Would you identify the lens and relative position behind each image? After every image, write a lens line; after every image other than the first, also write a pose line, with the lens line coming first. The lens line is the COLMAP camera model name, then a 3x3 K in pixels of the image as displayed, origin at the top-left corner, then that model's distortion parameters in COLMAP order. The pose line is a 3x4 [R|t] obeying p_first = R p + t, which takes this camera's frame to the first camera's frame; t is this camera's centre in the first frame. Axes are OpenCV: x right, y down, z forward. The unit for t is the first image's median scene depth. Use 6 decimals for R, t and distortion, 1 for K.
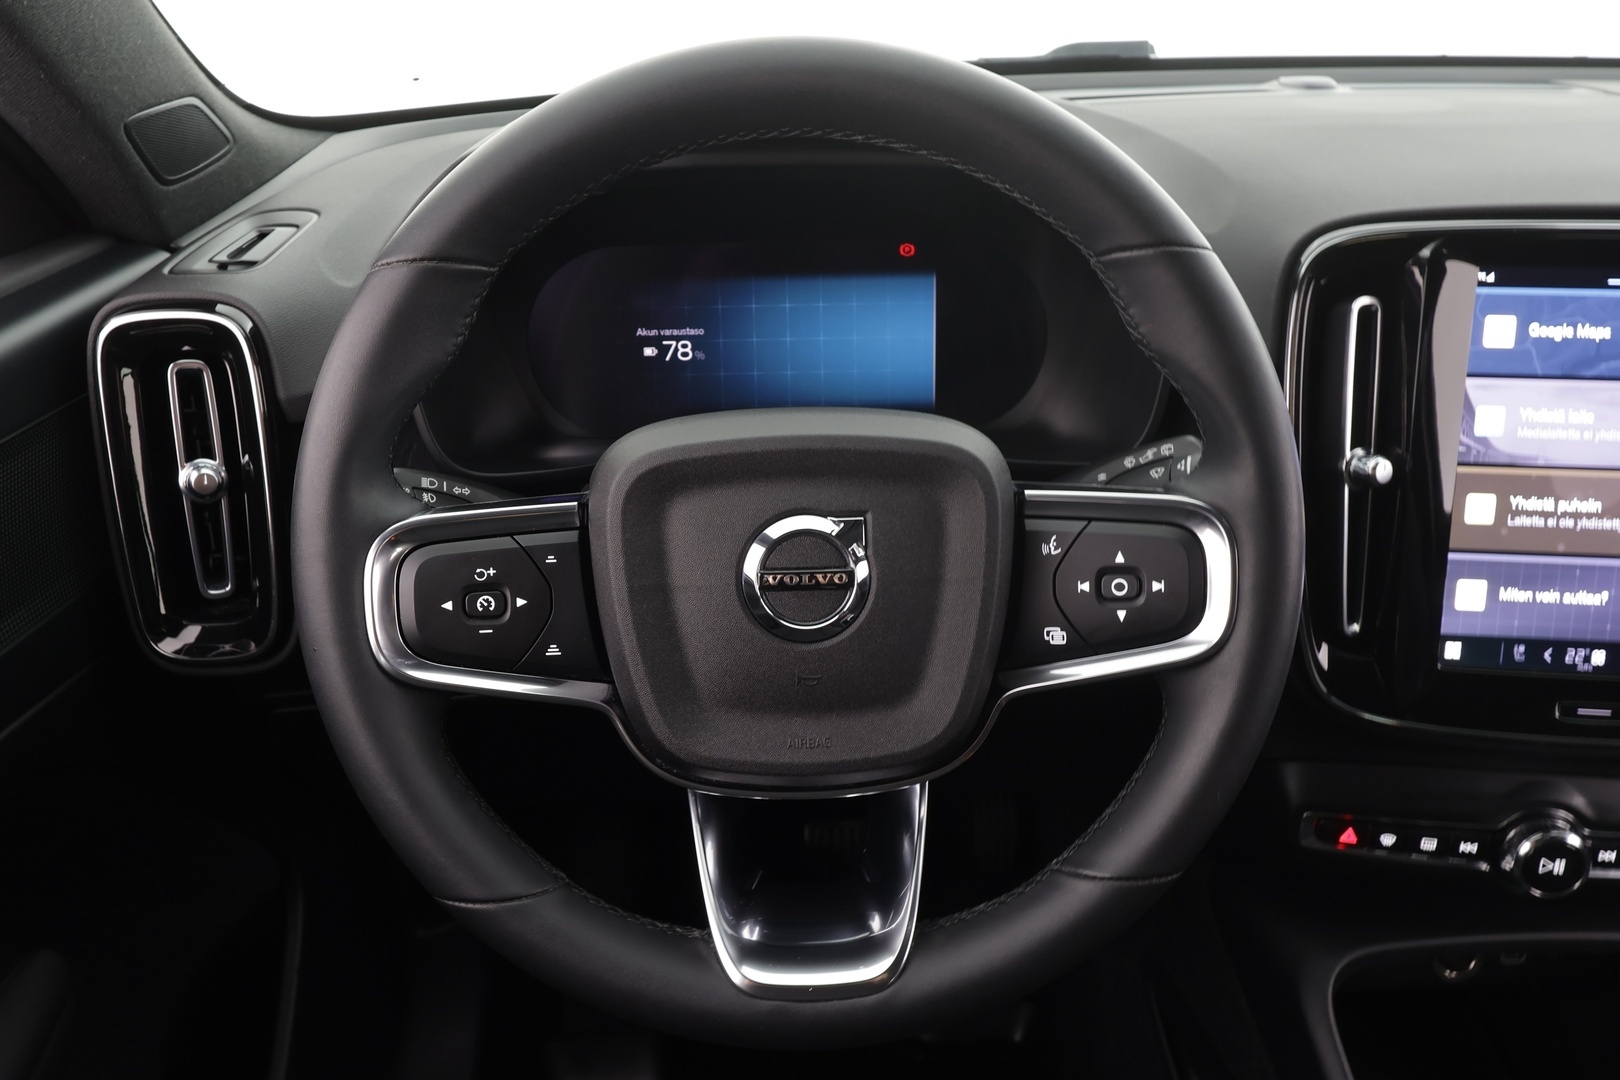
lens RADIAL K [[1181.3, 0, 810.0], [0, 1181.3, 540.0], [0, 0, 1]] dist [-0.010218, -0.001384]
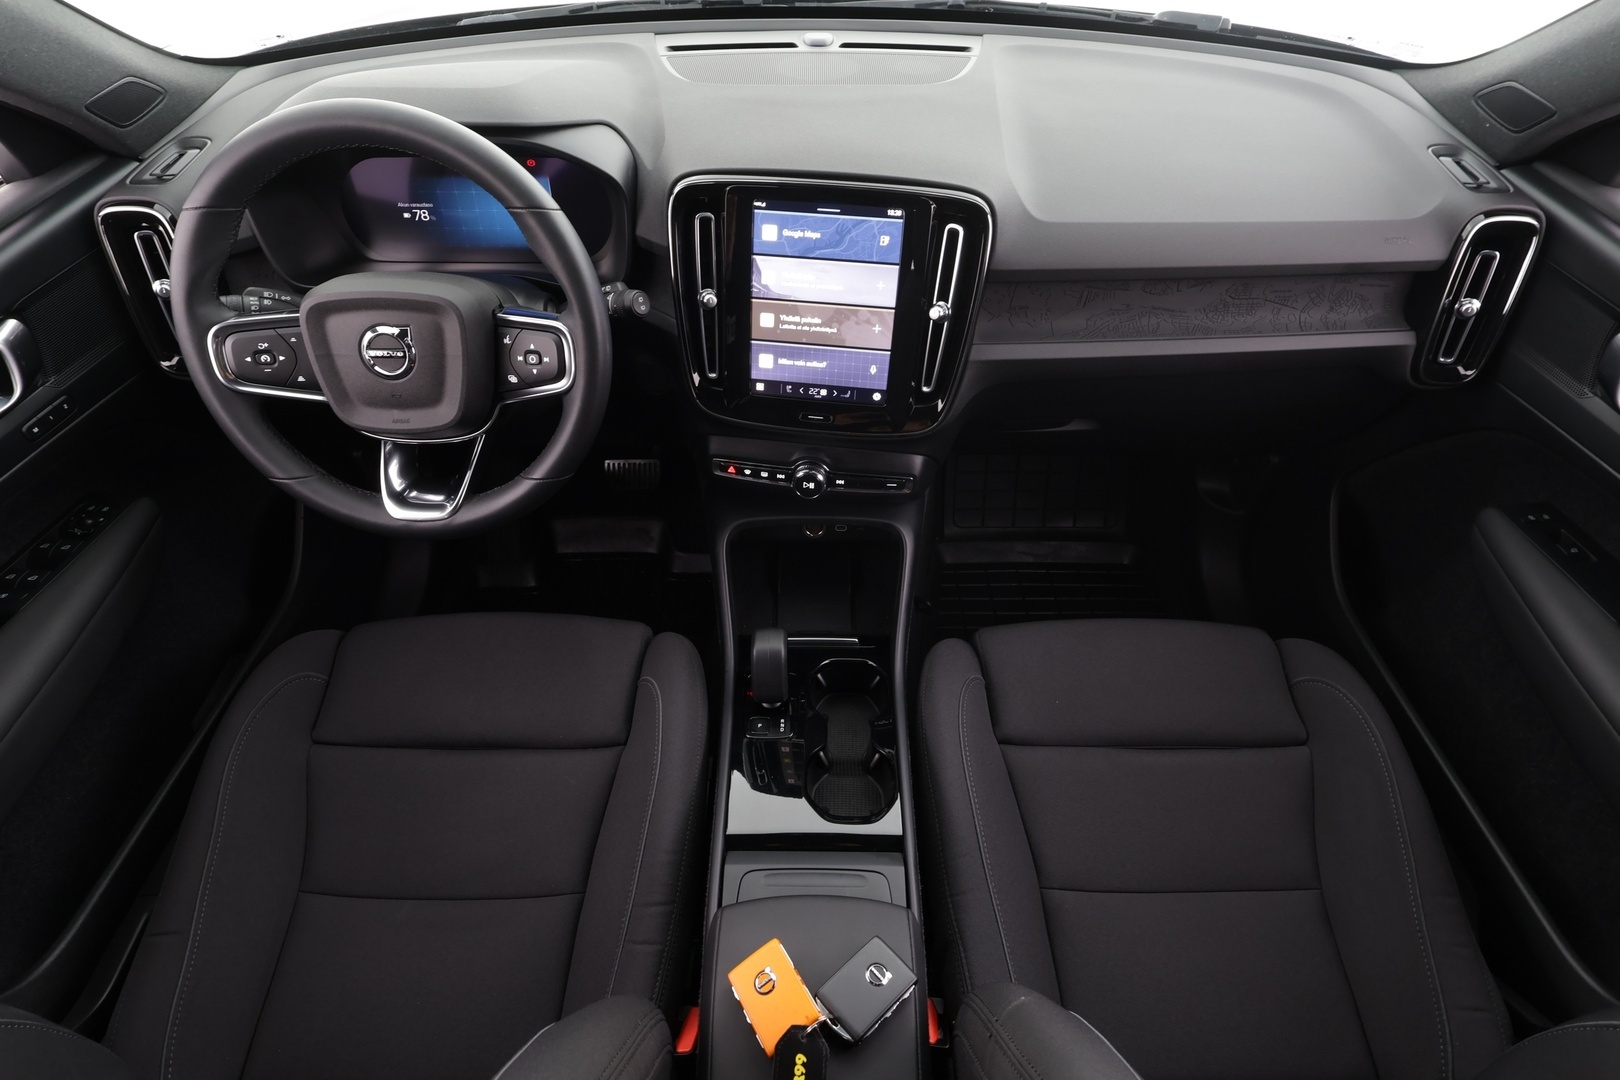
lens RADIAL K [[827.8, 0, 810.0], [0, 827.8, 540.0], [0, 0, 1]] dist [-0.002804, 0.000674]
pose [[0.999285, 0.034745, -0.014893, 0.699862], [-0.028139, 0.946763, 0.320700, -0.134626], [0.025243, -0.320052, 0.947064, -0.546583]]
